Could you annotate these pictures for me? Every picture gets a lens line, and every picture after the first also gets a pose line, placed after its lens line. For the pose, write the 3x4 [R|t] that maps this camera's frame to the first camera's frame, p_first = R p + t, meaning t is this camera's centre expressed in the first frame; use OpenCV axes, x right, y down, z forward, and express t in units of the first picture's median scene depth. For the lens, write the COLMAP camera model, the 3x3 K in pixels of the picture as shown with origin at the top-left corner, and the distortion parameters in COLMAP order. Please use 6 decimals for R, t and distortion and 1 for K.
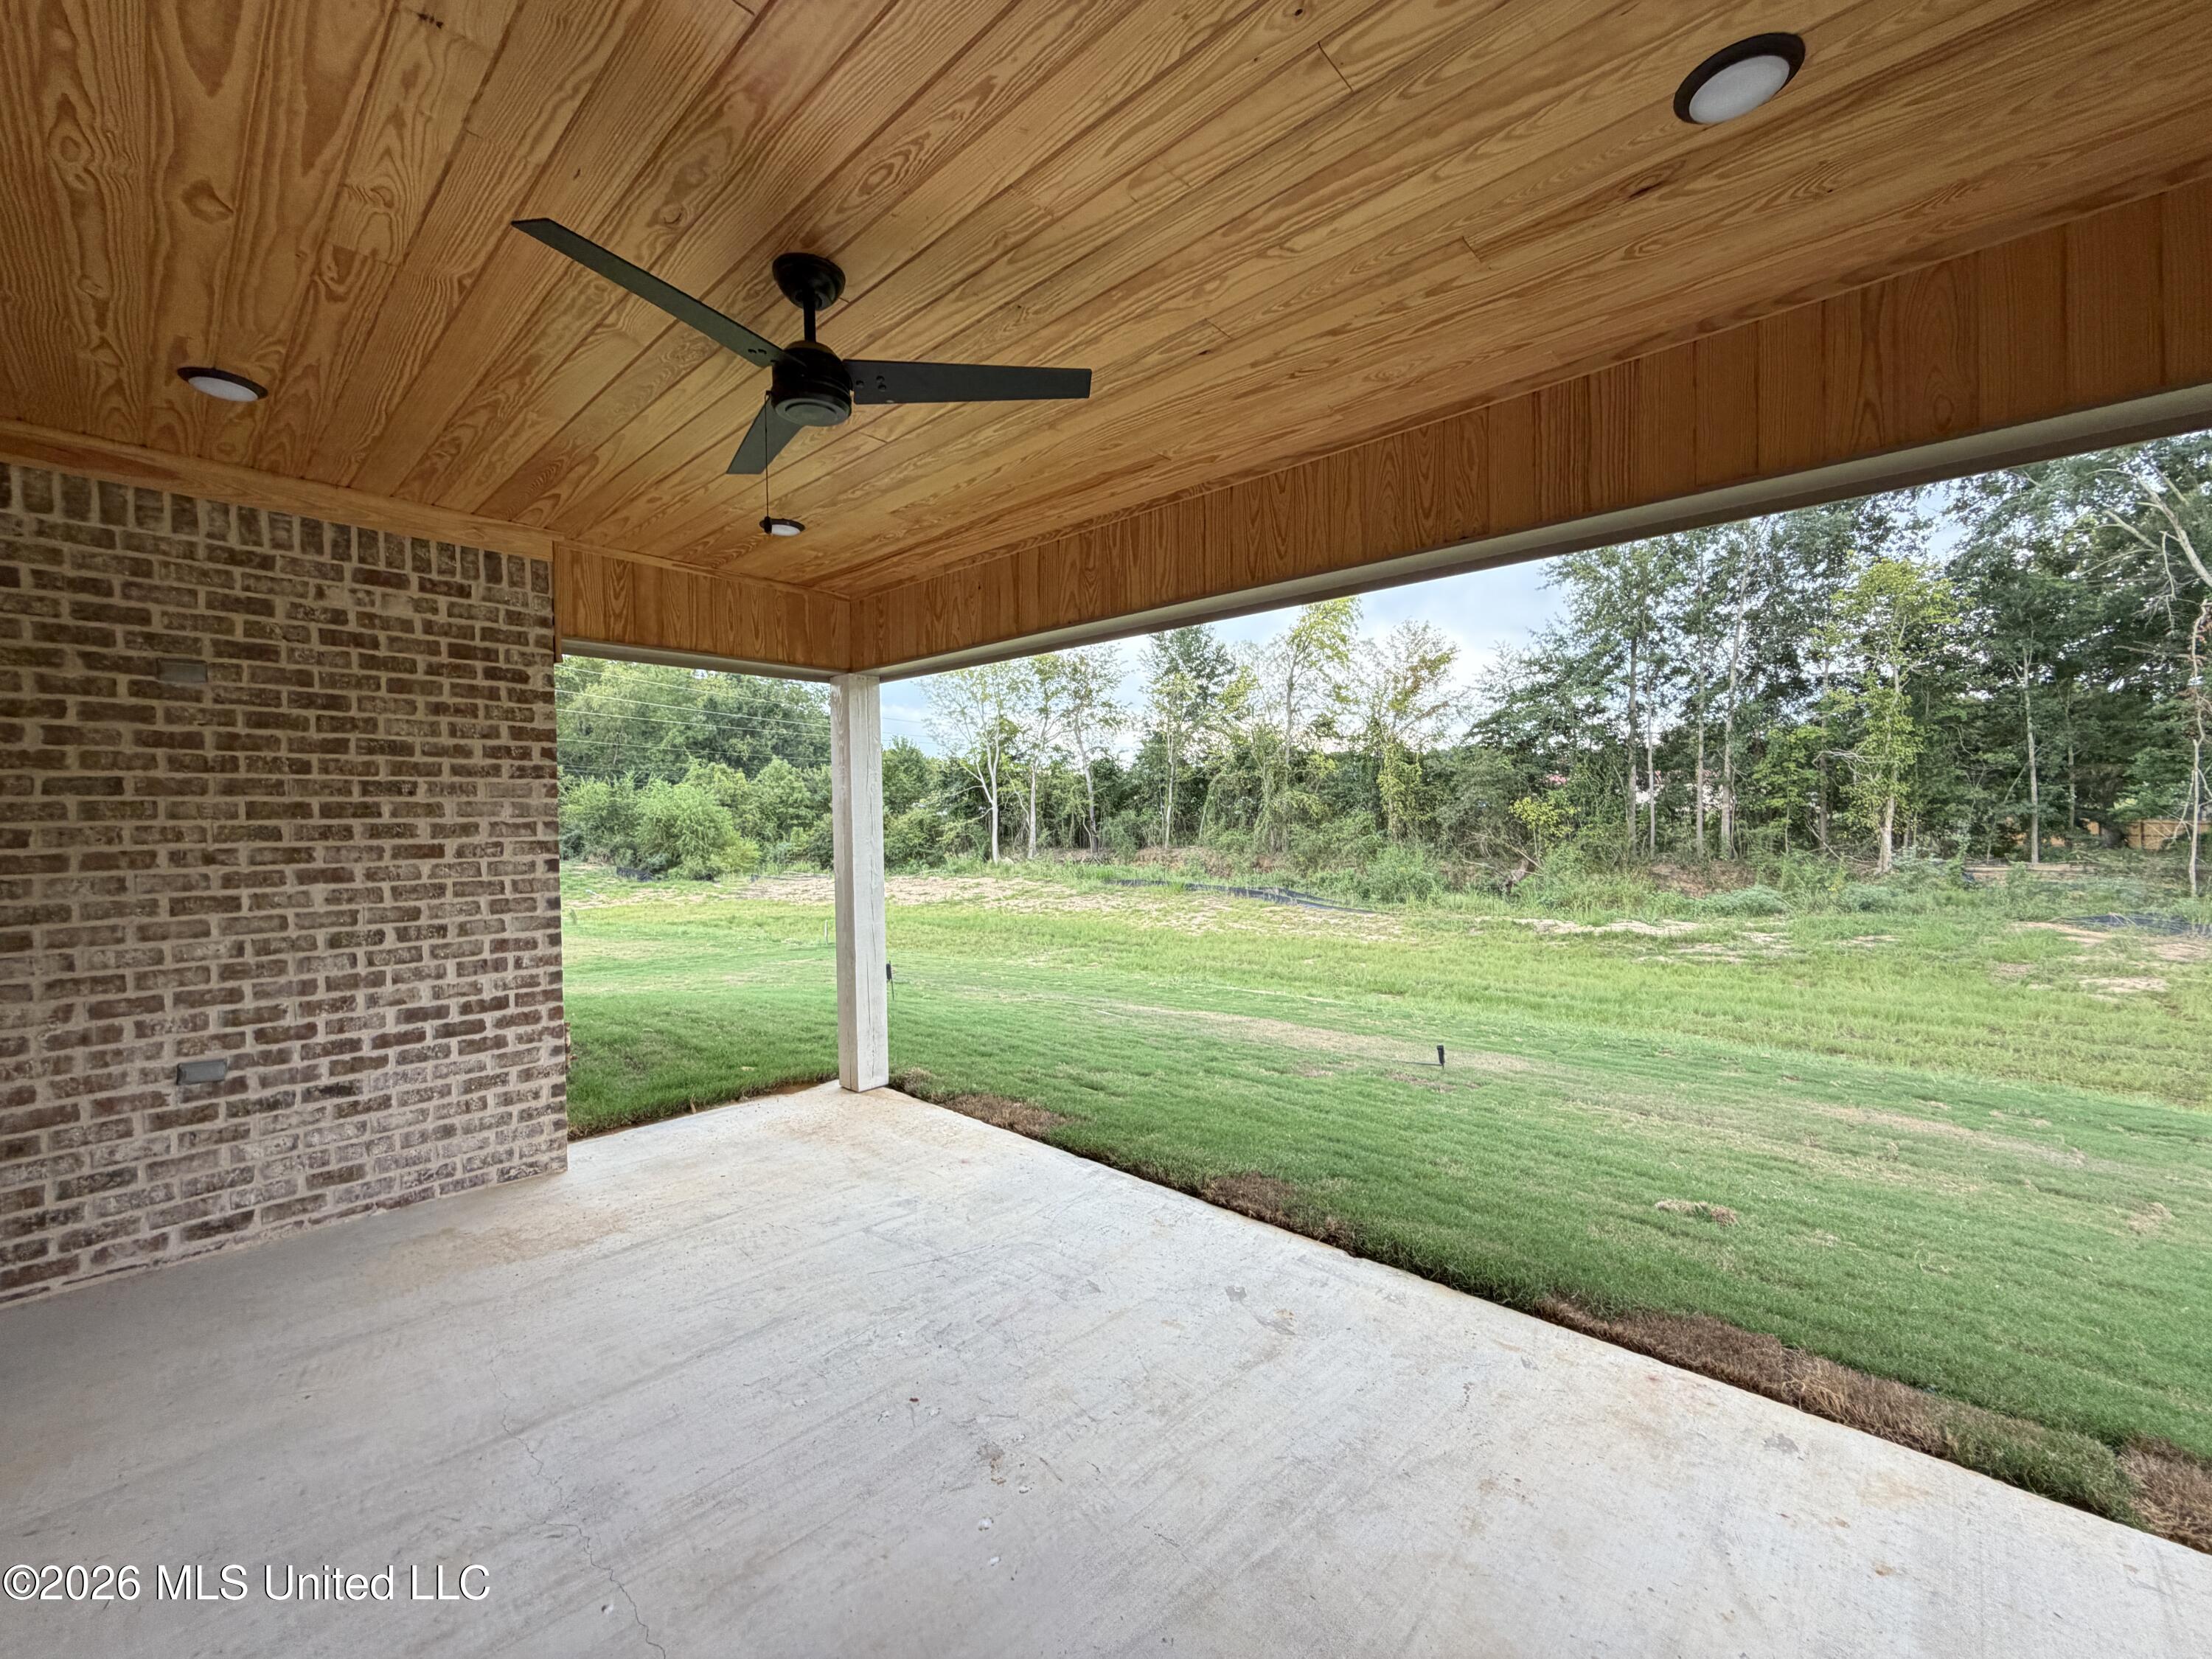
lens RADIAL K [[882.1, 0, 1097.7], [0, 882.1, 828.5], [0, 0, 1]] dist [-0.001851, 0.000462]
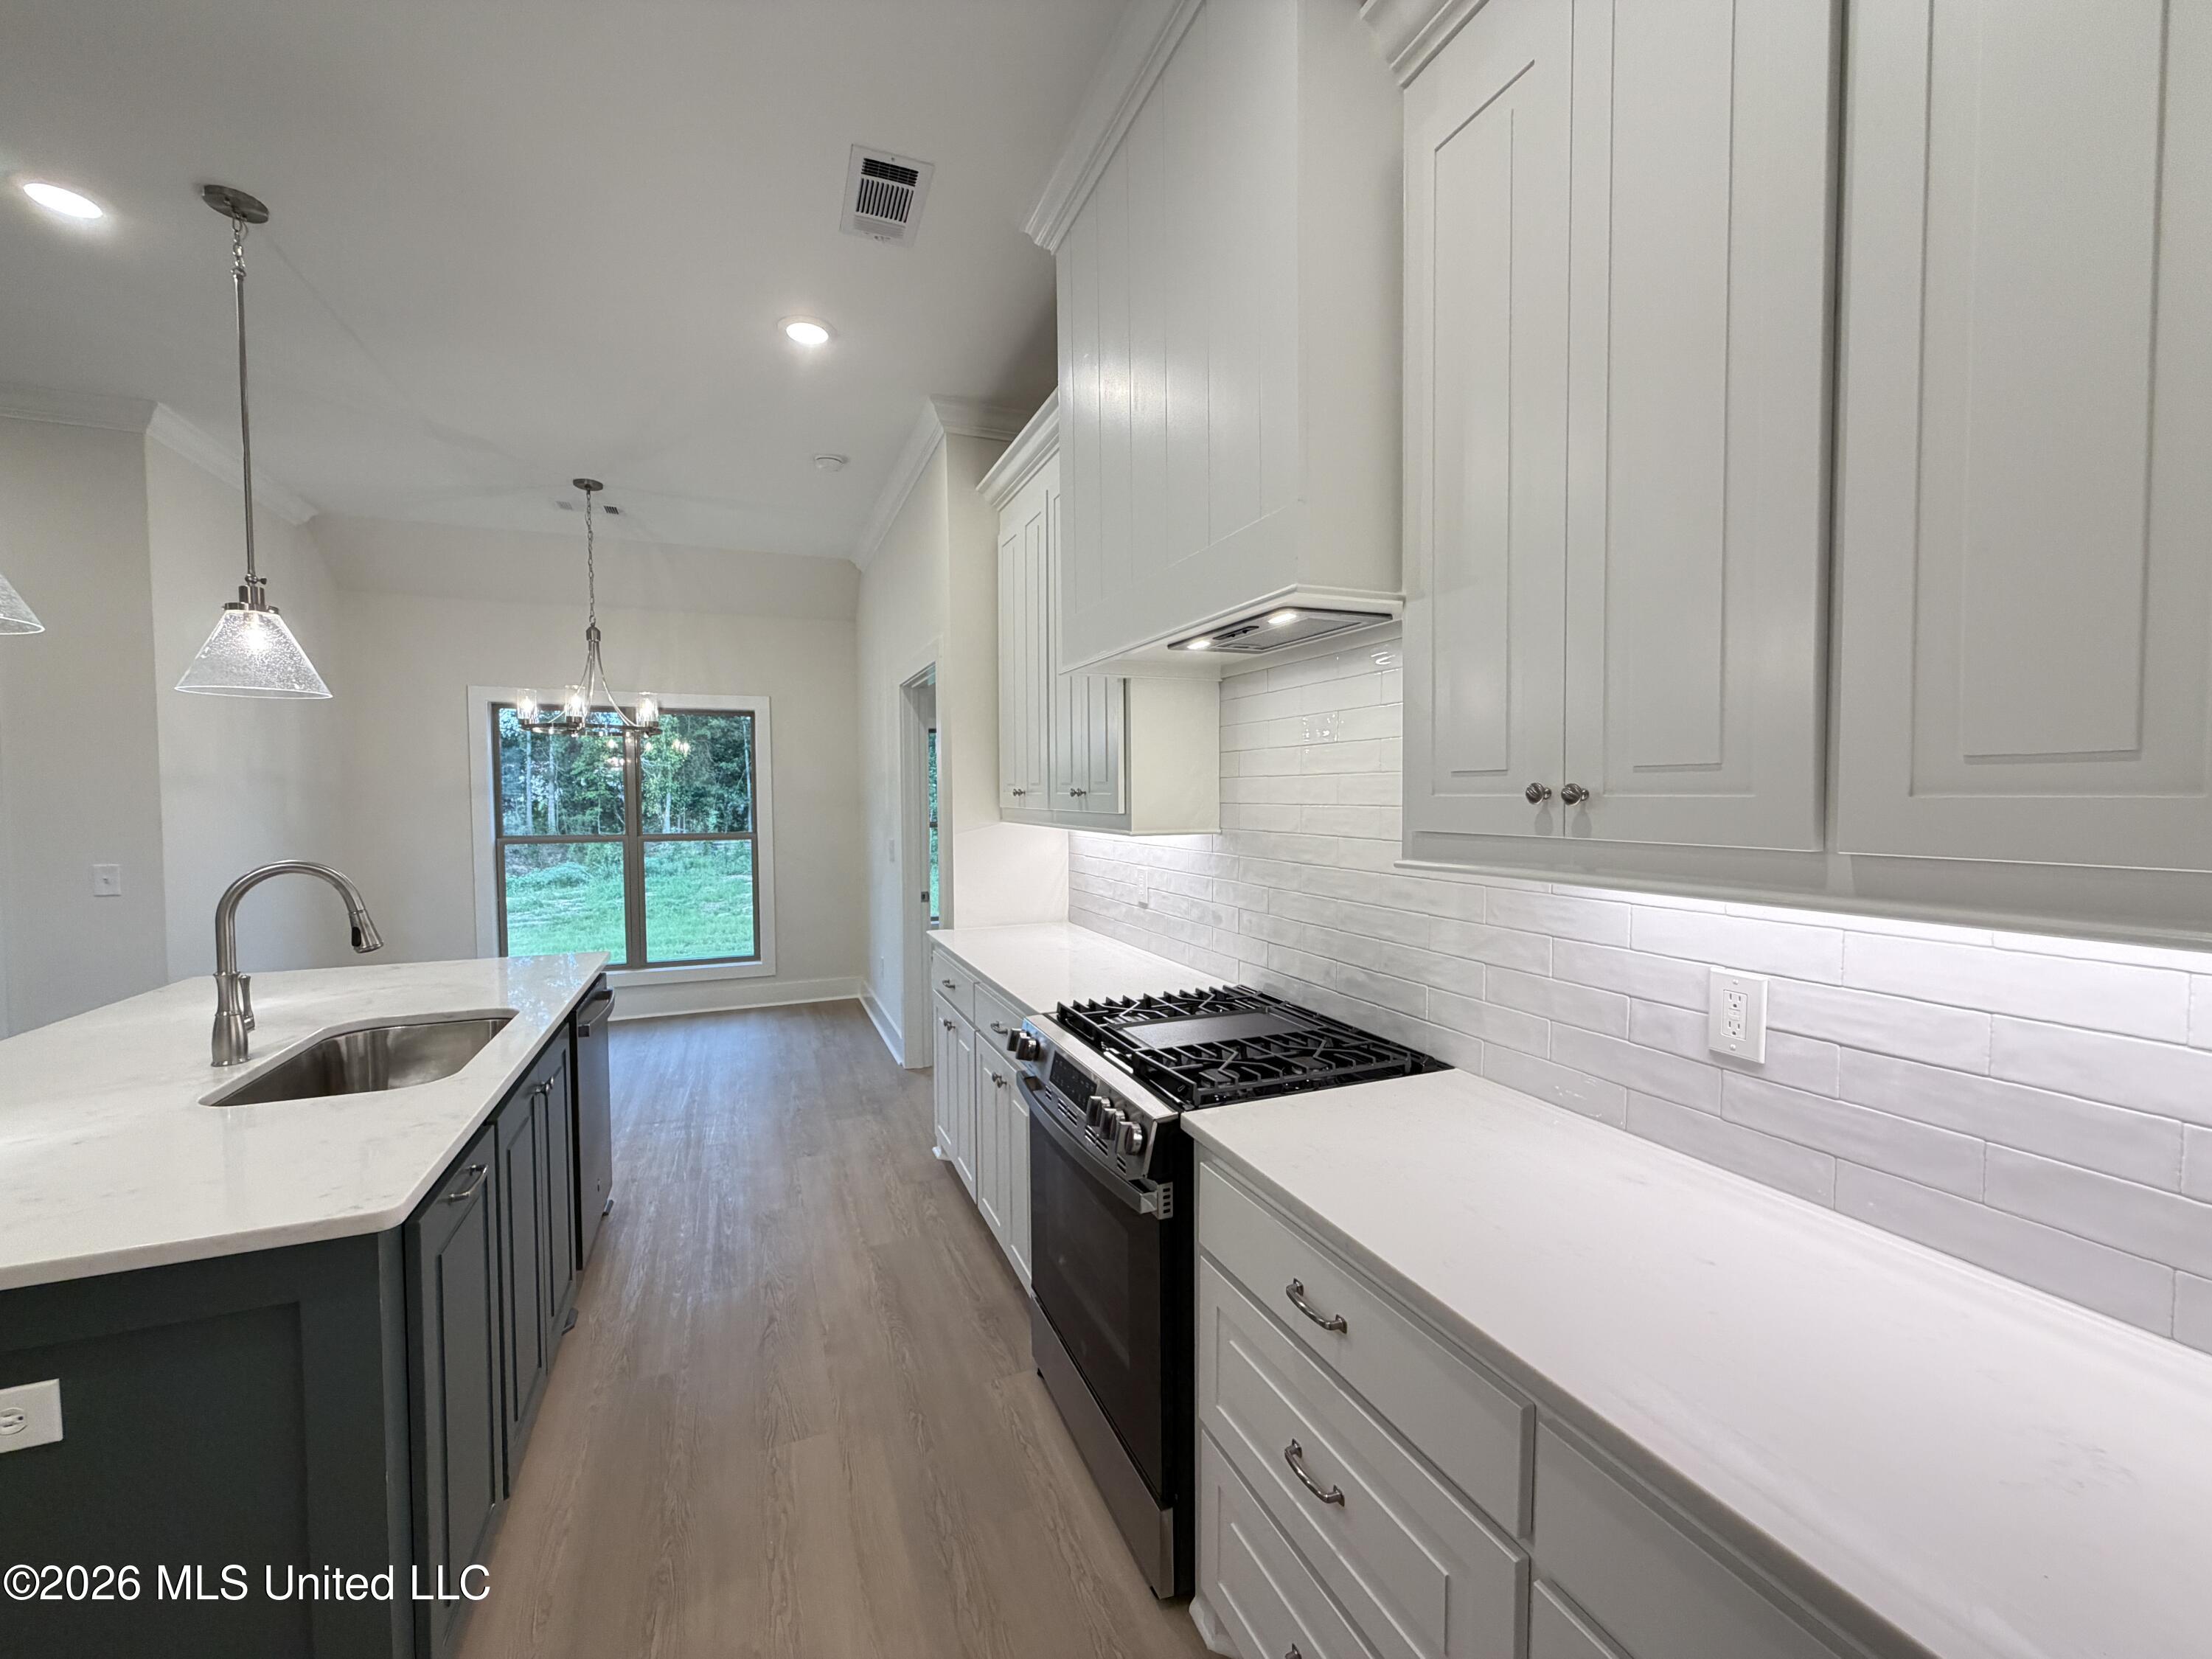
lens RADIAL K [[882.1, 0, 1097.7], [0, 882.1, 828.5], [0, 0, 1]] dist [-0.001851, 0.000462]
pose [[0.421978, -0.023806, 0.906293, -0.043936], [0.013114, 0.999711, 0.020154, 0.002112], [-0.906511, 0.003380, 0.422168, -0.166803]]
